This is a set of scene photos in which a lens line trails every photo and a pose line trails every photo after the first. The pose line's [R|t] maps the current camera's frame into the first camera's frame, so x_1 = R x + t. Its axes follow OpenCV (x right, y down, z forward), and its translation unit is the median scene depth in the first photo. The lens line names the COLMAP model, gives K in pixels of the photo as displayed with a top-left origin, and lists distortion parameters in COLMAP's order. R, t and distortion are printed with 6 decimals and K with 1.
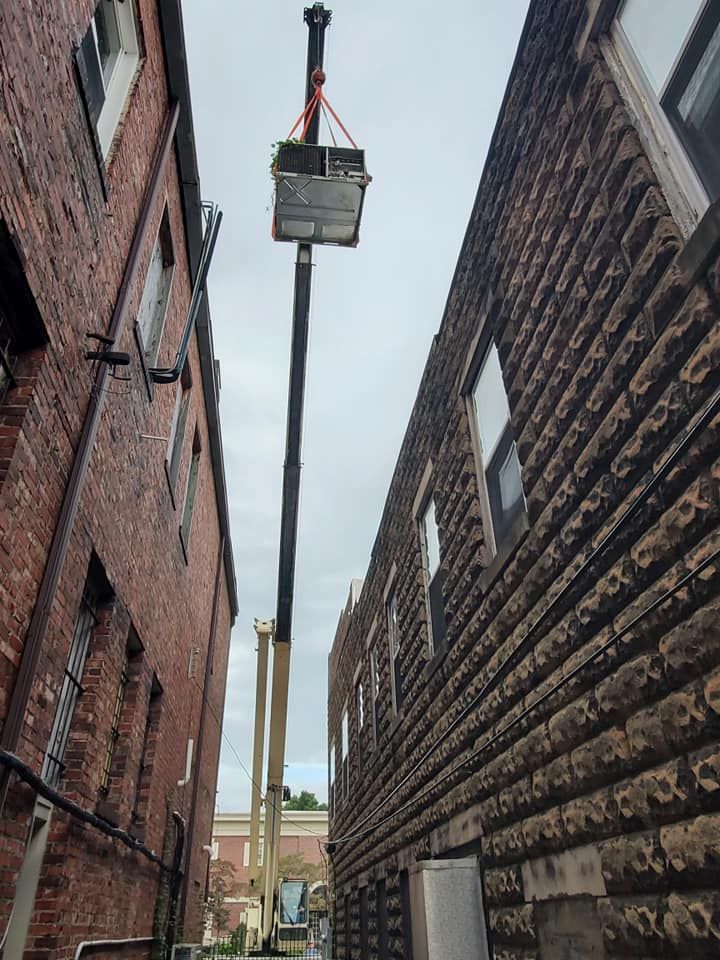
lens RADIAL K [[664.0, 0, 362.2], [0, 664.0, 479.8], [0, 0, 1]] dist [0.009376, -0.015206]
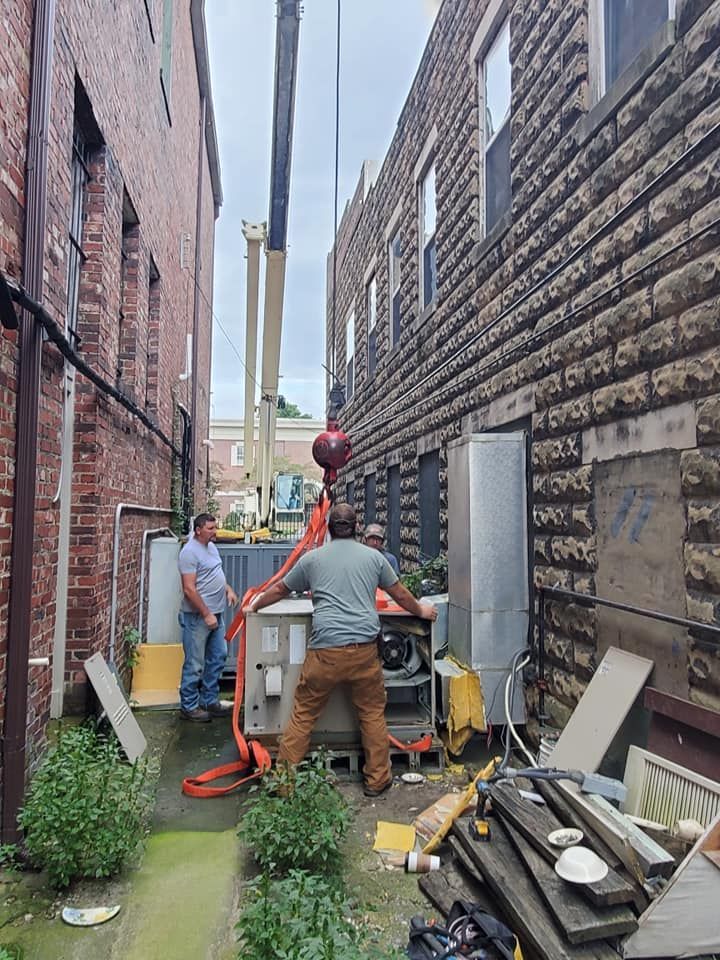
lens RADIAL K [[721.7, 0, 360.6], [0, 721.7, 478.0], [0, 0, 1]] dist [-0.029902, 0.017385]
pose [[0.998584, 0.023227, 0.047858, -0.102556], [-0.044084, 0.864840, 0.500108, 0.083694], [-0.029774, -0.501510, 0.864639, 0.034892]]
